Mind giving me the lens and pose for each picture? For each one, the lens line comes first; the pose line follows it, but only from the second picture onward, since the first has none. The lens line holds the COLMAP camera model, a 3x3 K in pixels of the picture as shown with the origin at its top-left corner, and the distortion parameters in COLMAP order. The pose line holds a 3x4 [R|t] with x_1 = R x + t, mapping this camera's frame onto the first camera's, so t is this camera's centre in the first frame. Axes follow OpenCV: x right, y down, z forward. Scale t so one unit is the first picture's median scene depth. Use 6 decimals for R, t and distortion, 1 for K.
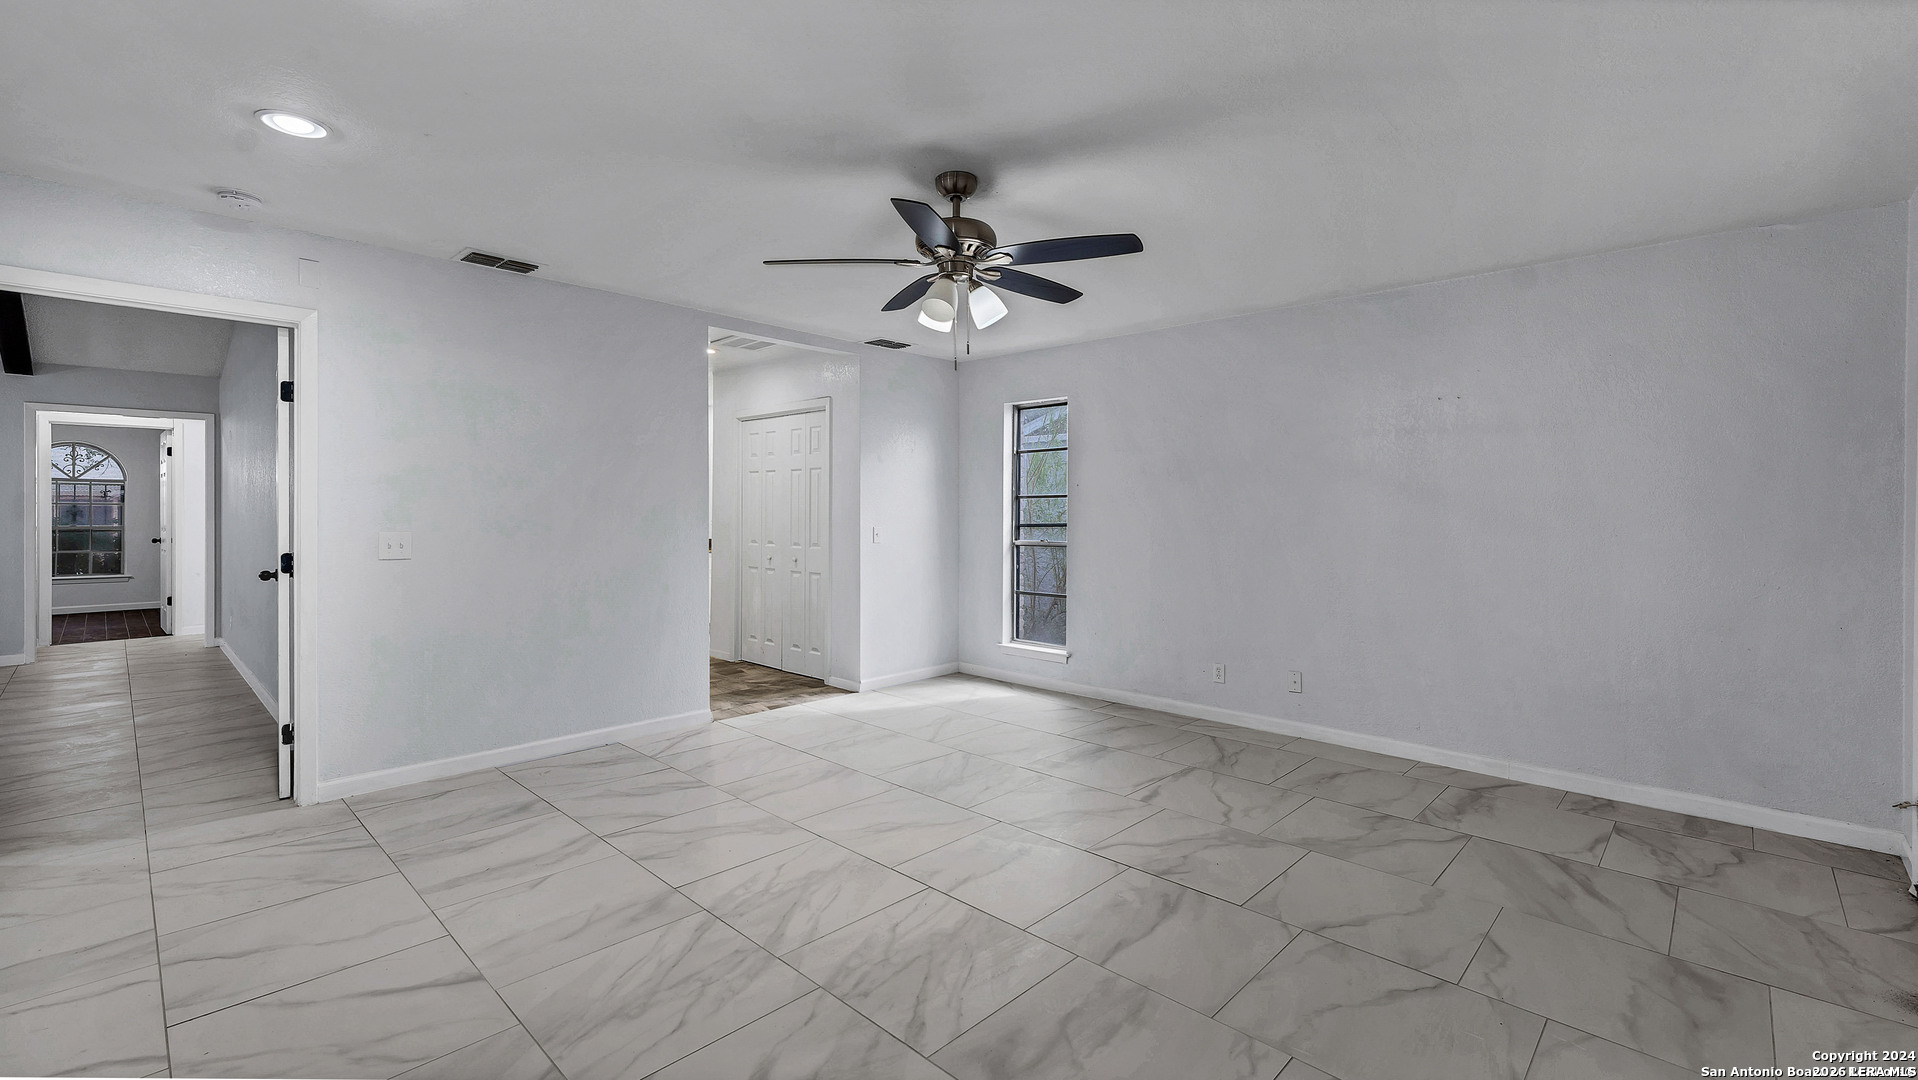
lens RADIAL K [[804.0, 0, 951.9], [0, 804.0, 532.8], [0, 0, 1]] dist [0.001470, 0.000295]
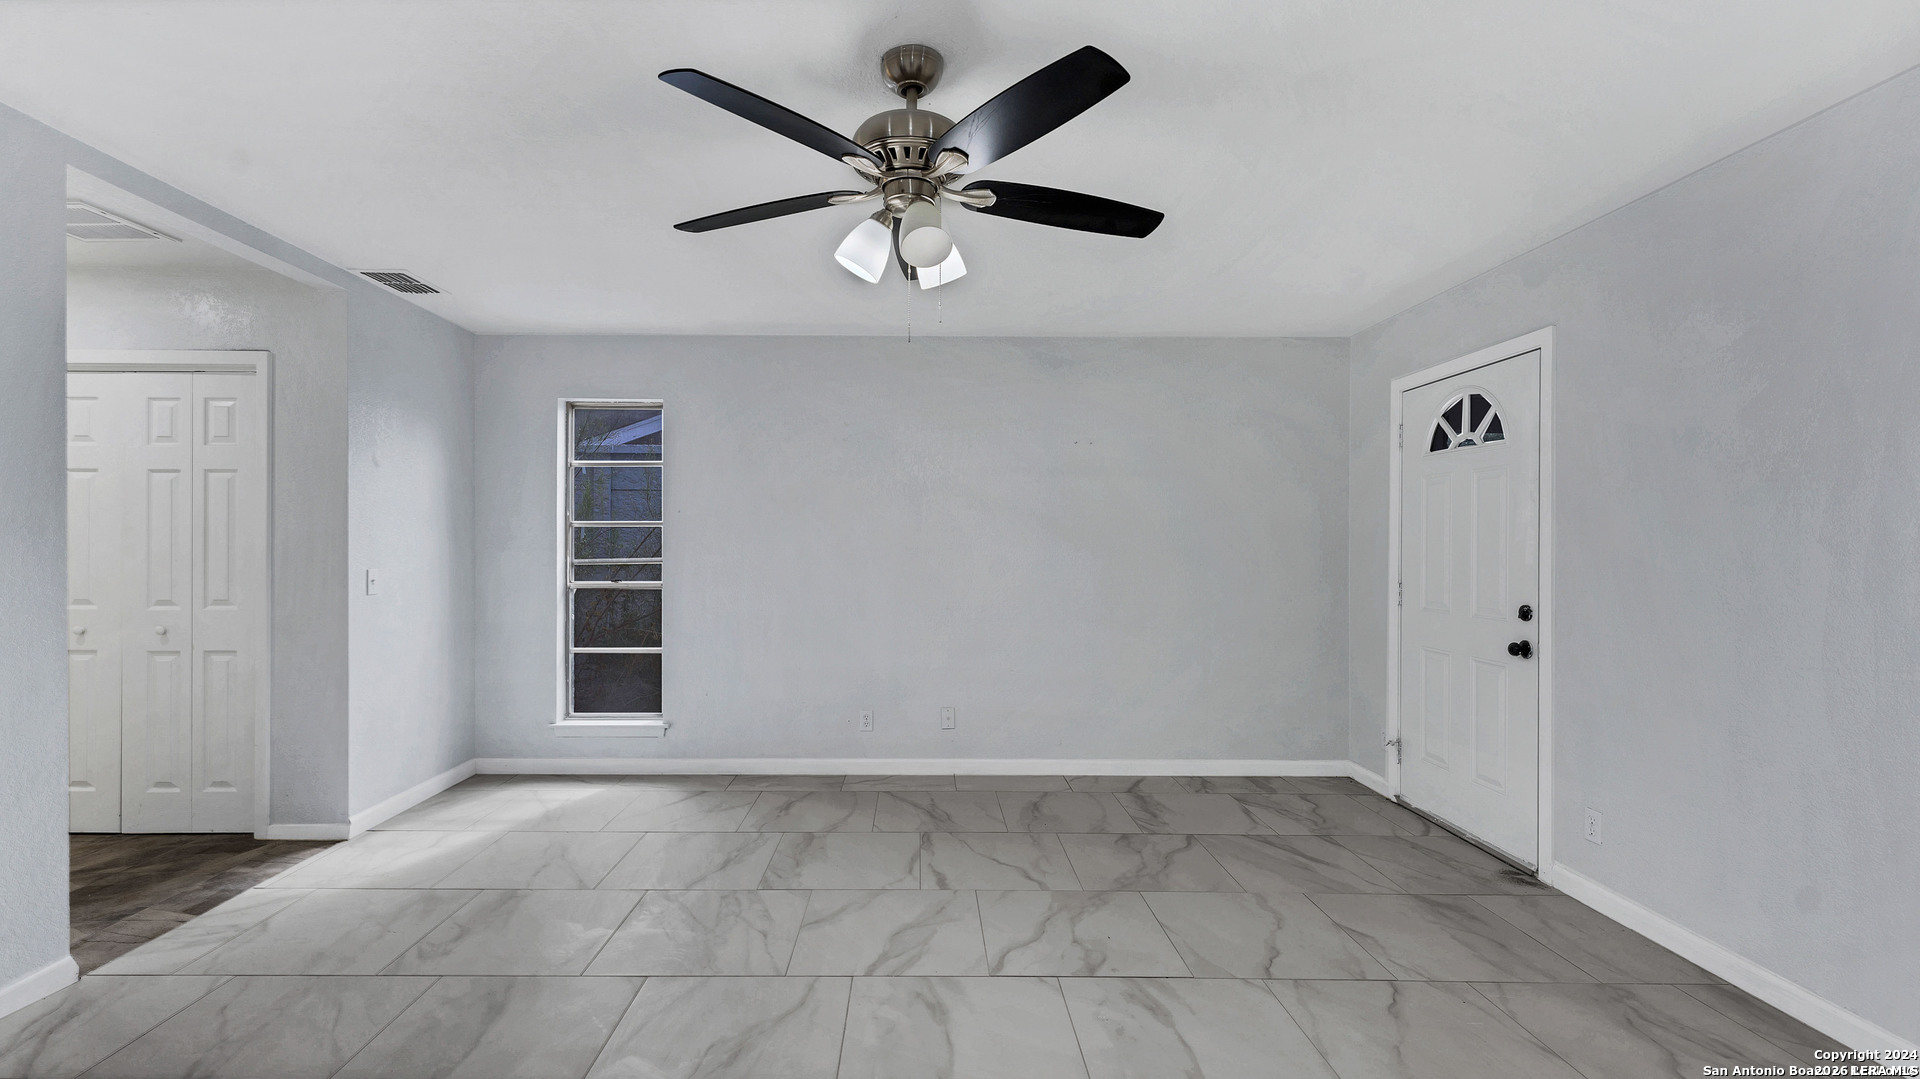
lens RADIAL K [[815.5, 0, 913.8], [0, 815.5, 553.1], [0, 0, 1]] dist [0.000939, 0.000083]
pose [[0.719538, -0.009185, 0.694392, -0.408429], [0.017711, 0.999830, -0.005127, -0.016097], [-0.694227, 0.015988, 0.719578, 0.435956]]
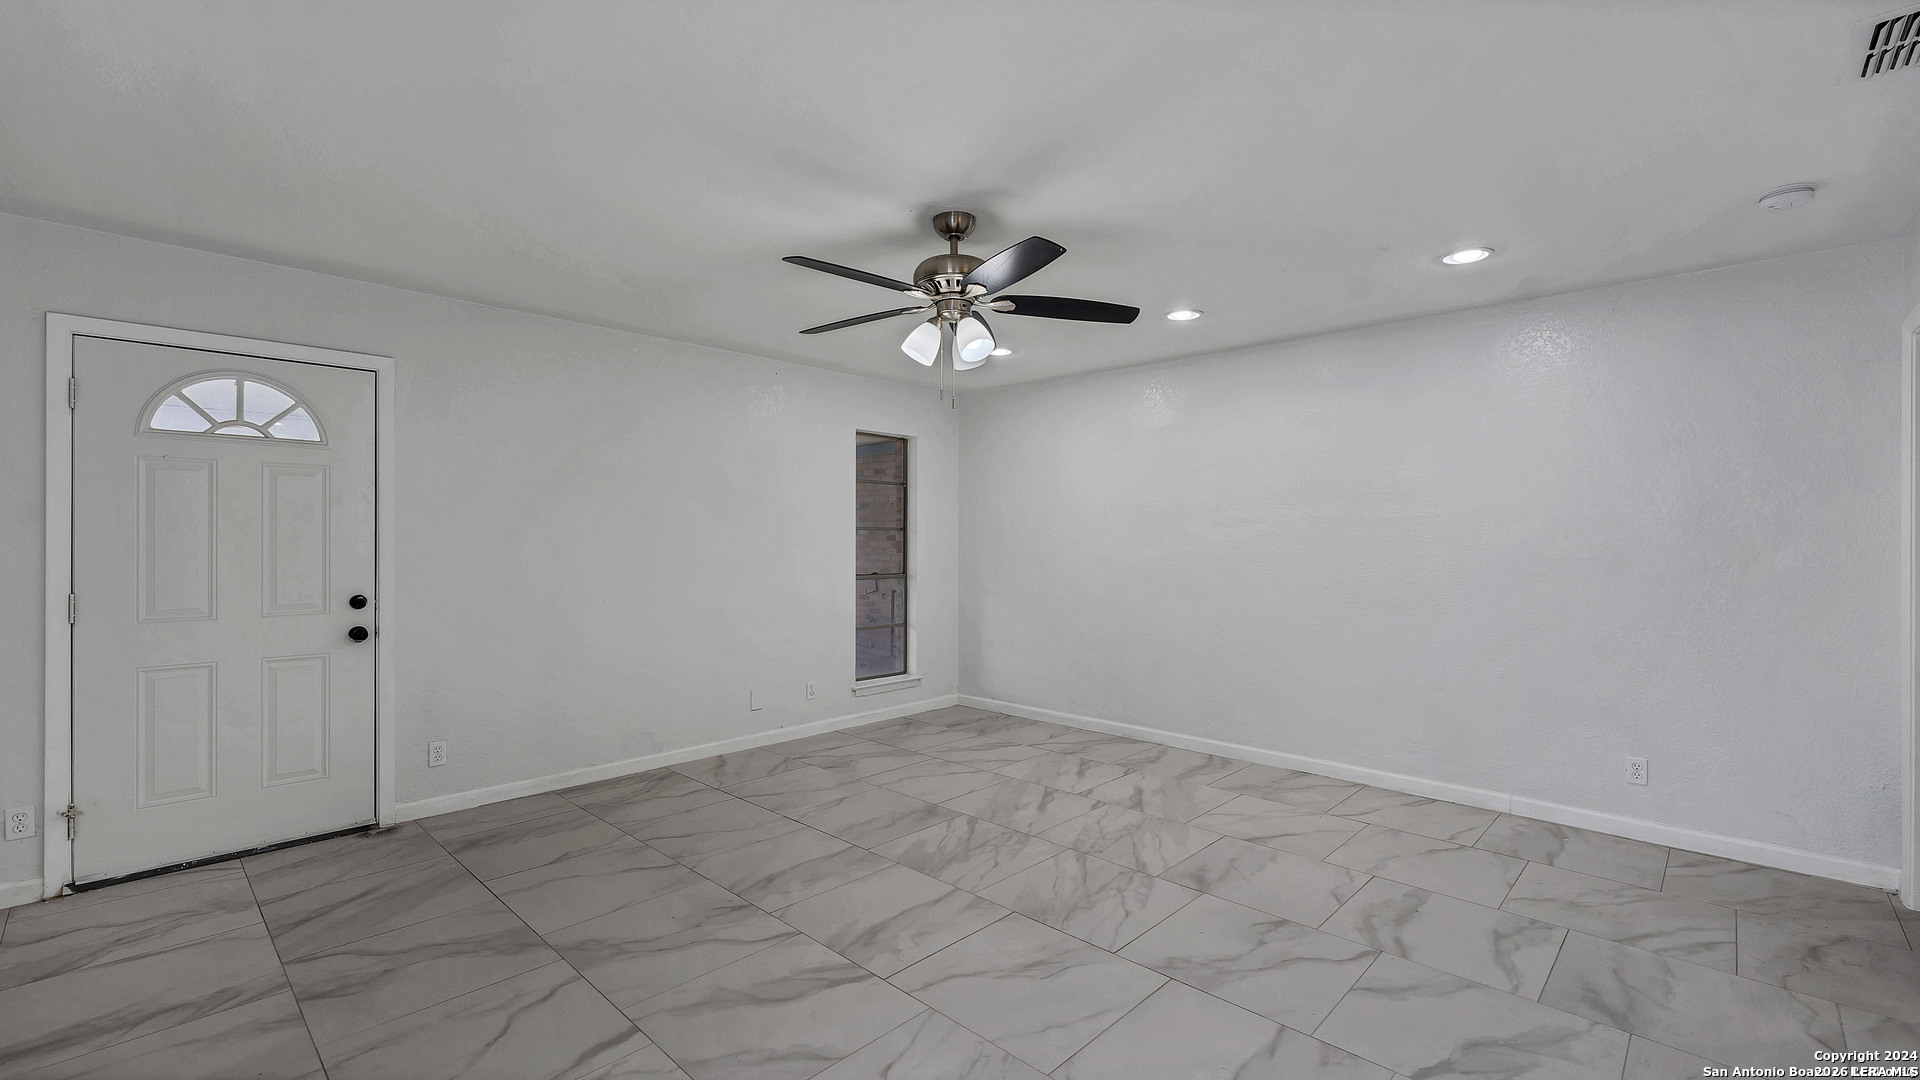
lens RADIAL K [[796.2, 0, 960.0], [0, 796.2, 540.0], [0, 0, 1]] dist [0.003155, 0.000492]
pose [[-0.999933, -0.008027, -0.008379, 0.002391], [-0.008271, 0.999529, 0.029550, -0.058511], [0.008138, 0.029617, -0.999528, 1.727386]]
